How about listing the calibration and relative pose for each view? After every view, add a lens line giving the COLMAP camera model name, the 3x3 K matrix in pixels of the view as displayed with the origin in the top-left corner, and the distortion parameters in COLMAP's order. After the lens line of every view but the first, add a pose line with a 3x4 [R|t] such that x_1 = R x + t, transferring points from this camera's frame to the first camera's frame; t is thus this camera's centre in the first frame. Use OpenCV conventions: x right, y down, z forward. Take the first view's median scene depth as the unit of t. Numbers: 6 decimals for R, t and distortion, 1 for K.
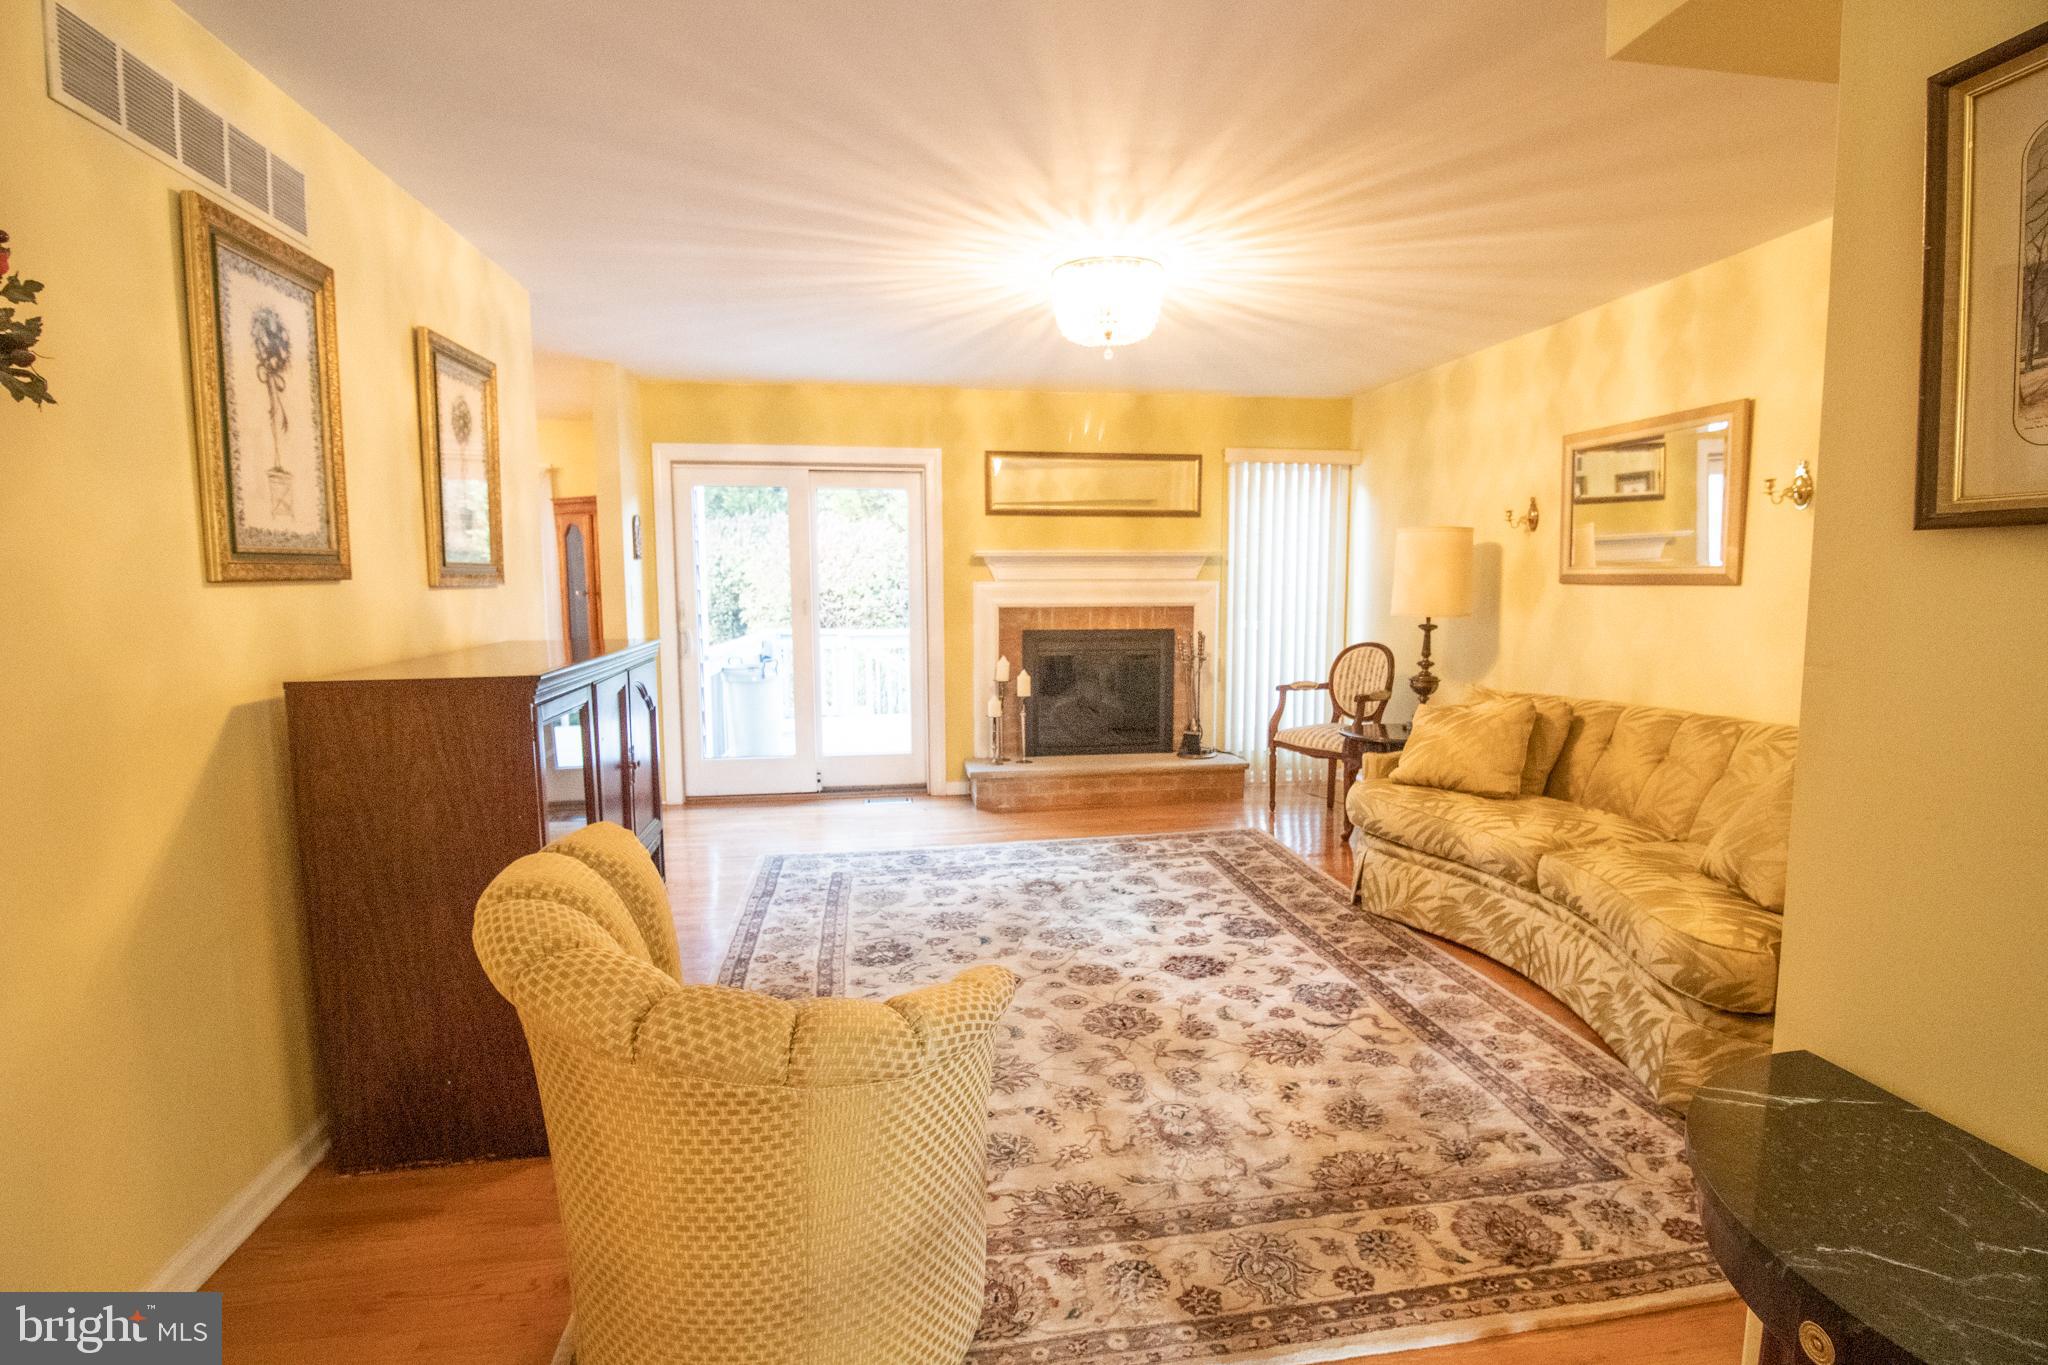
lens RADIAL K [[962.4, 0, 1051.7], [0, 962.4, 690.0], [0, 0, 1]] dist [-0.000070, -0.012907]
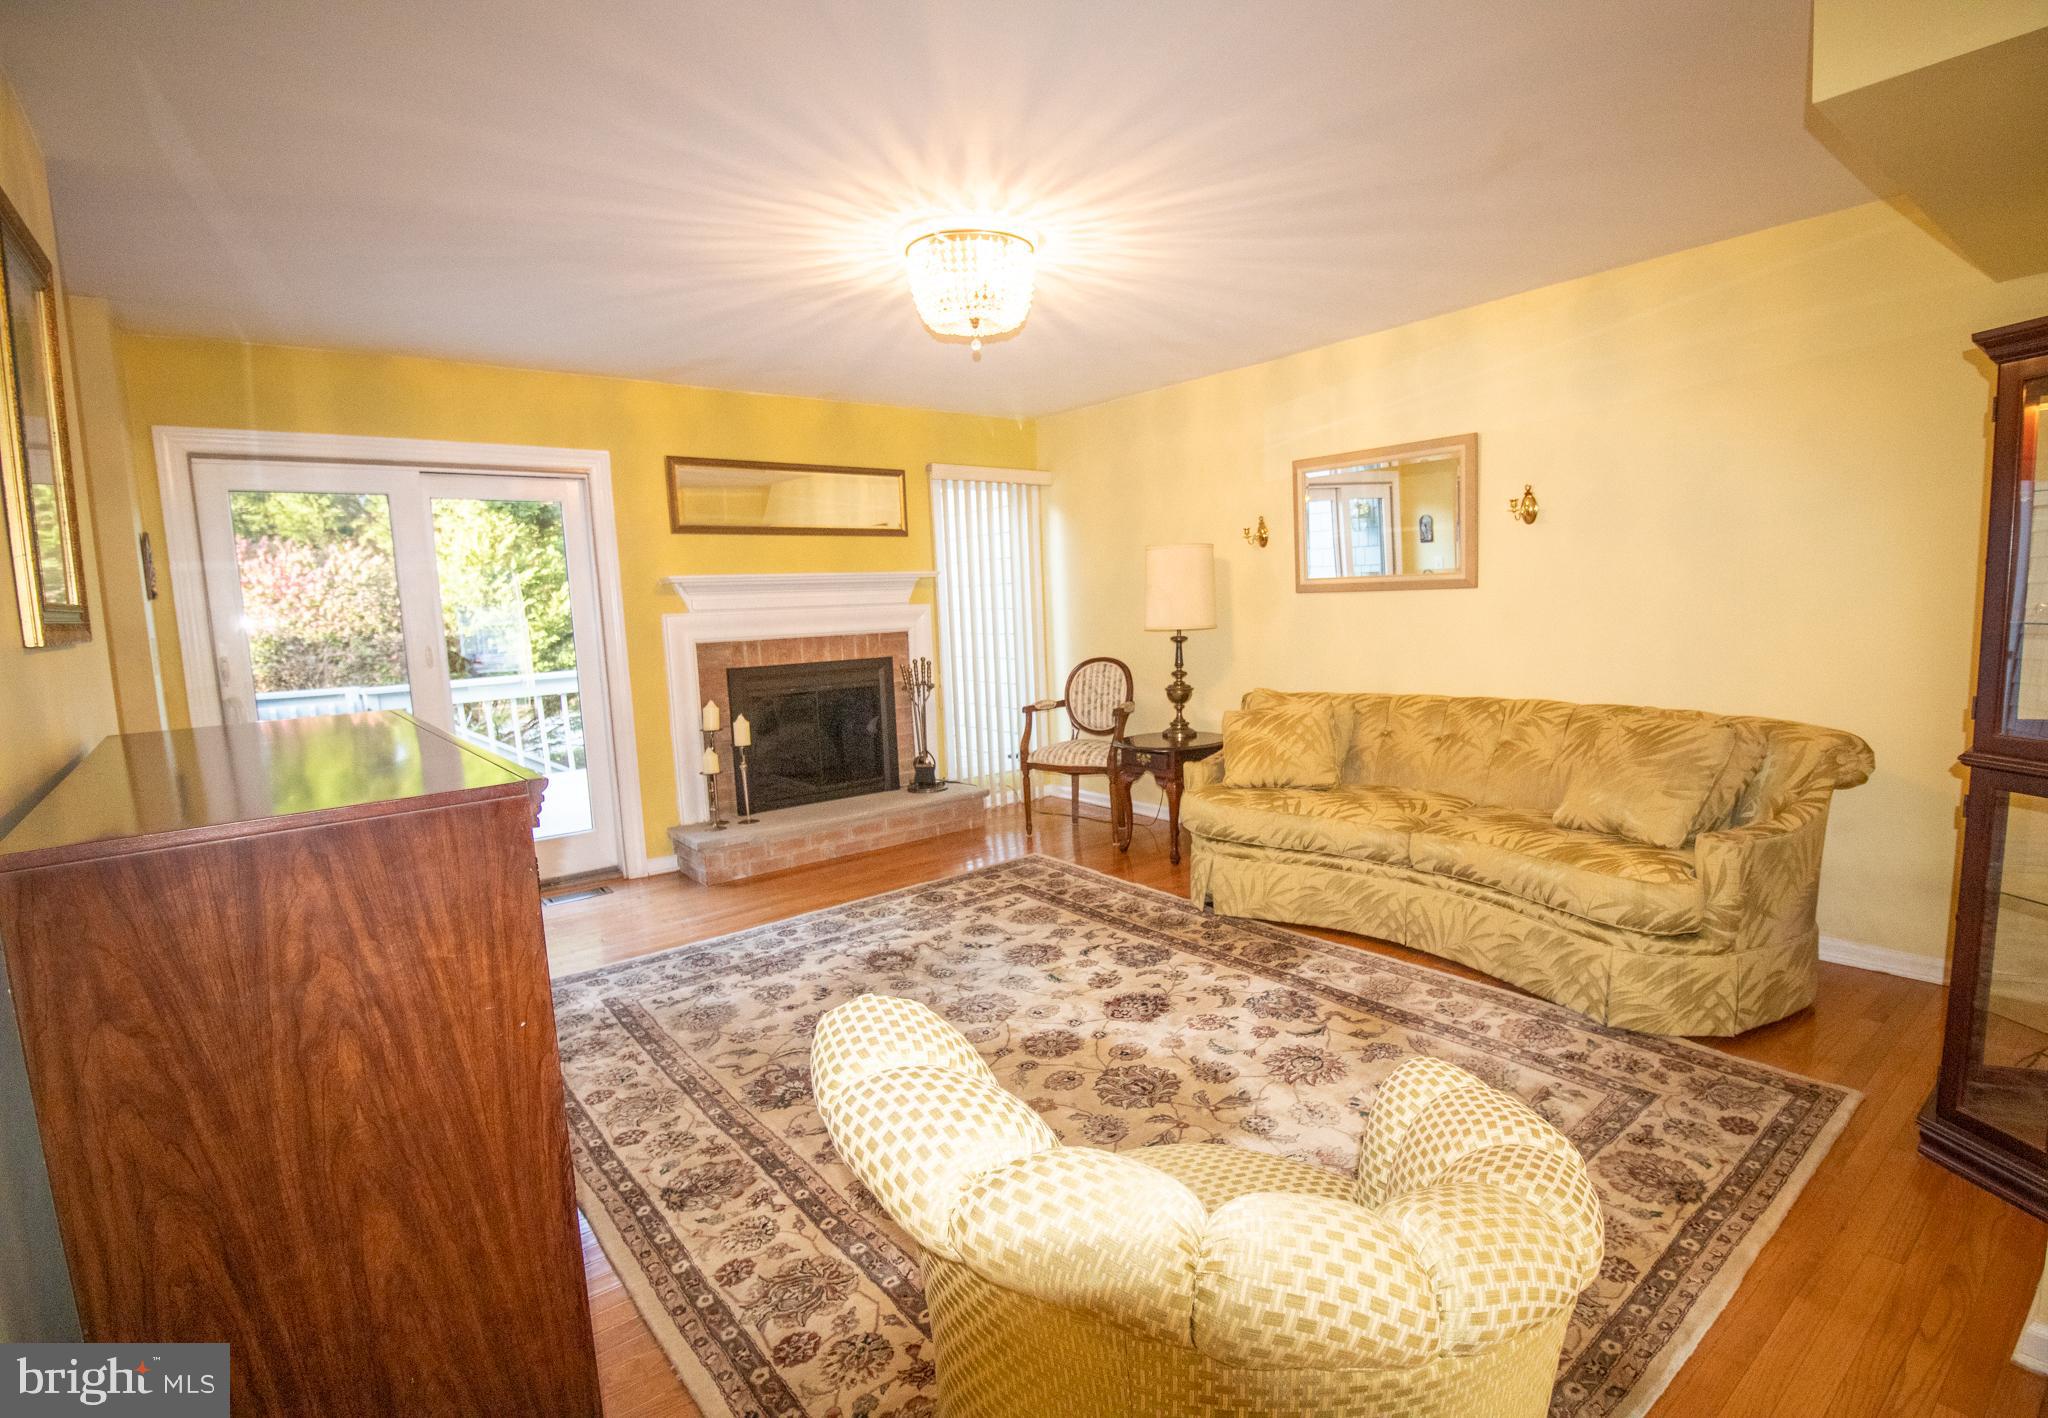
lens RADIAL K [[953.6, 0, 1061.5], [0, 953.6, 717.8], [0, 0, 1]] dist [-0.009748, -0.000777]
pose [[0.868589, -0.091465, 0.487018, -0.275385], [0.090205, 0.995581, 0.026098, -0.020621], [-0.487253, 0.021263, 0.873002, 0.173130]]
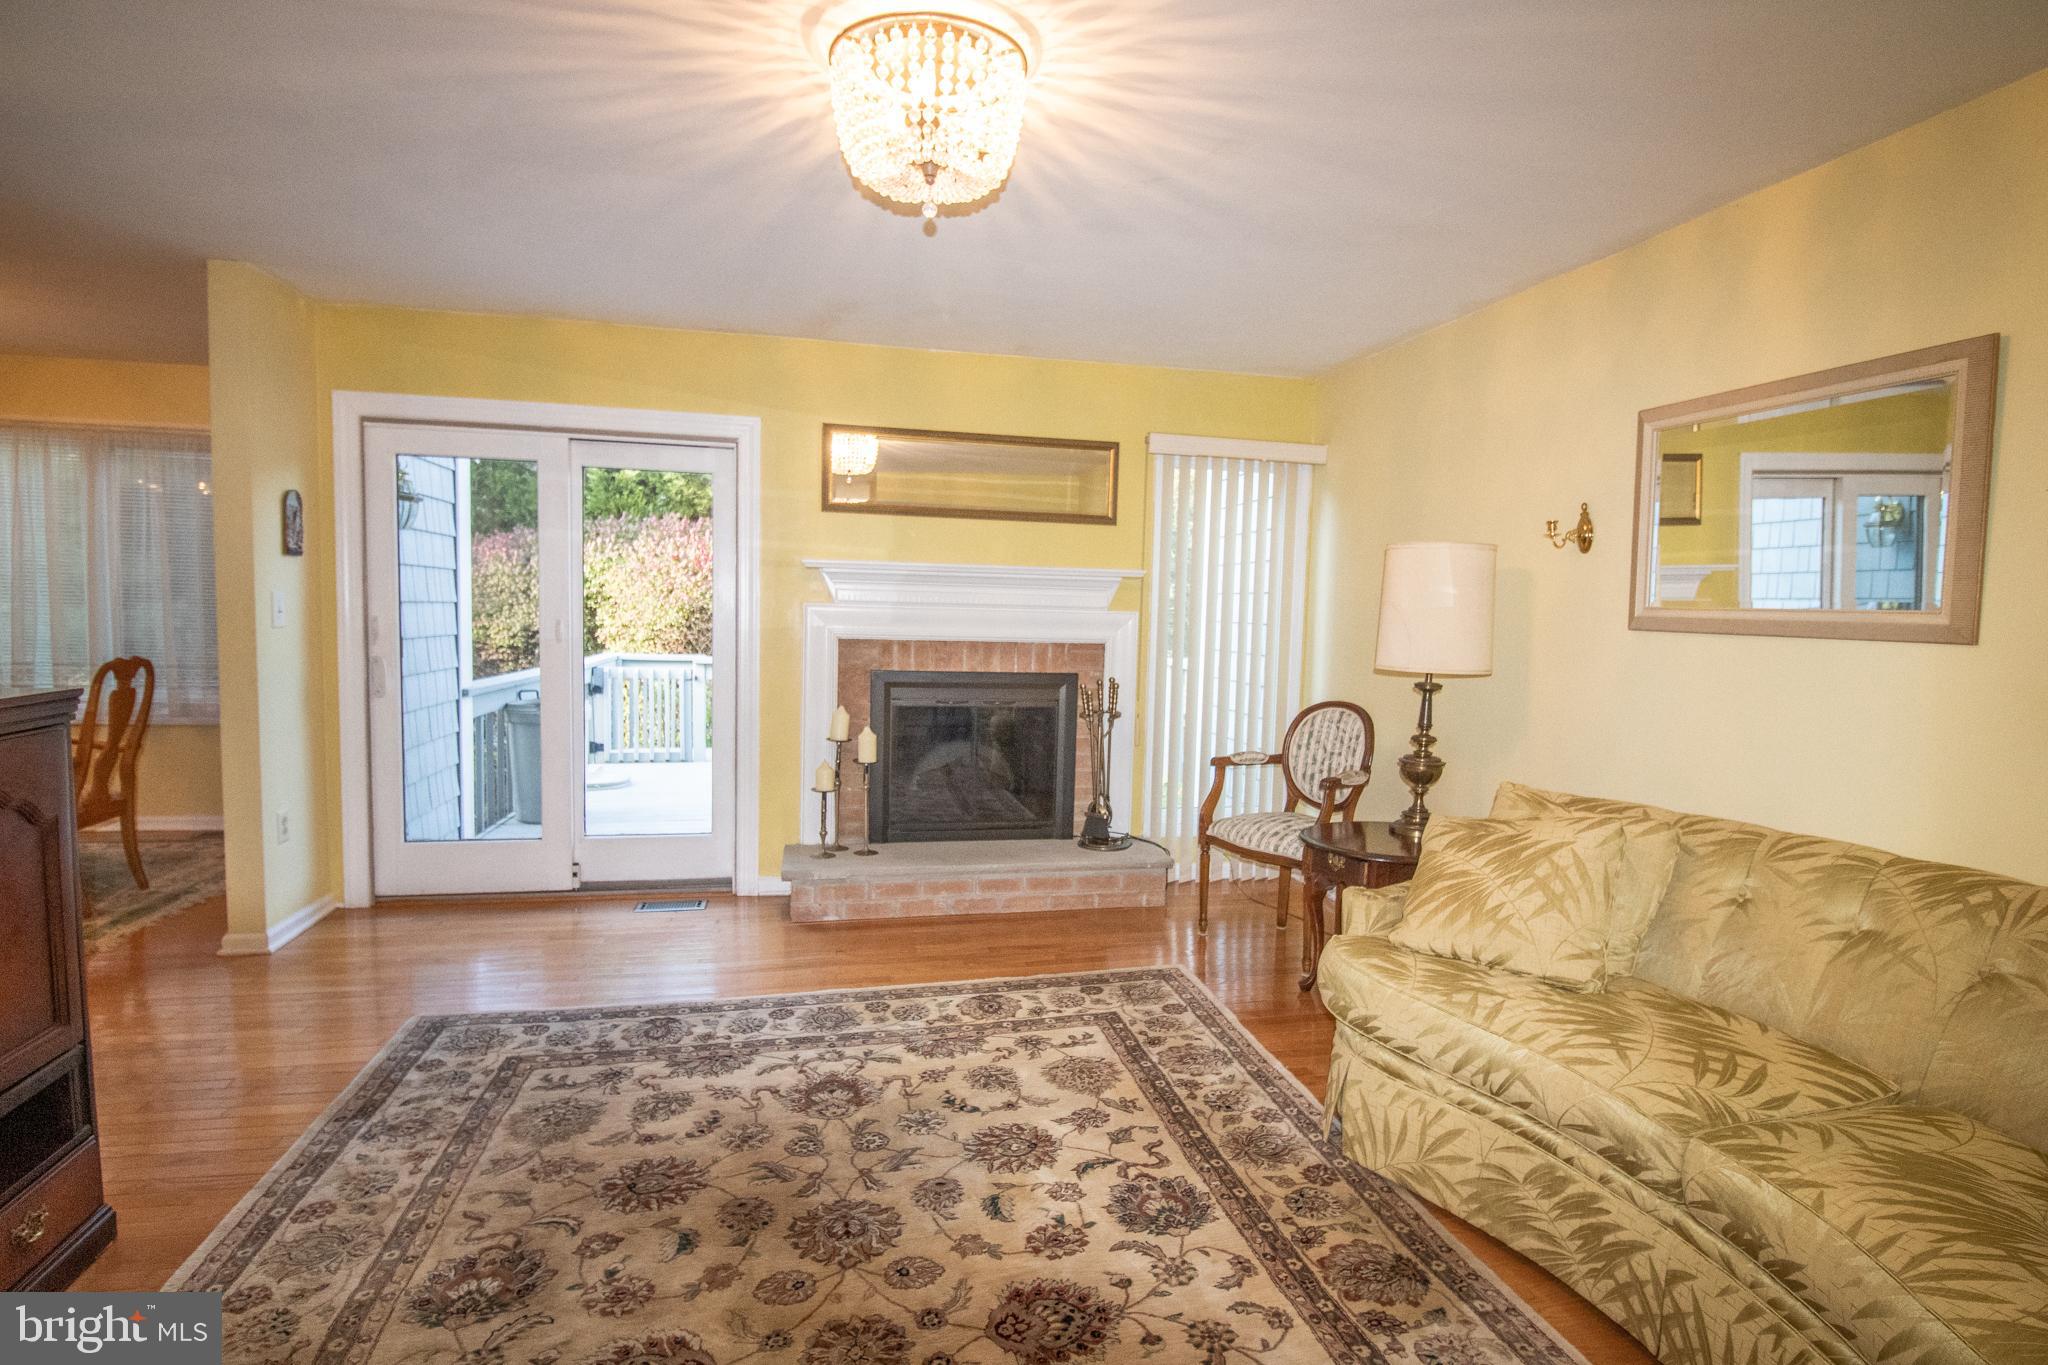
lens RADIAL K [[994.5, 0, 1048.7], [0, 994.5, 690.9], [0, 0, 1]] dist [0.001829, -0.014008]
pose [[0.997543, 0.024649, 0.065583, 0.081250], [-0.022825, 0.999336, -0.028414, -0.041171], [-0.066240, 0.026847, 0.997442, 0.347599]]
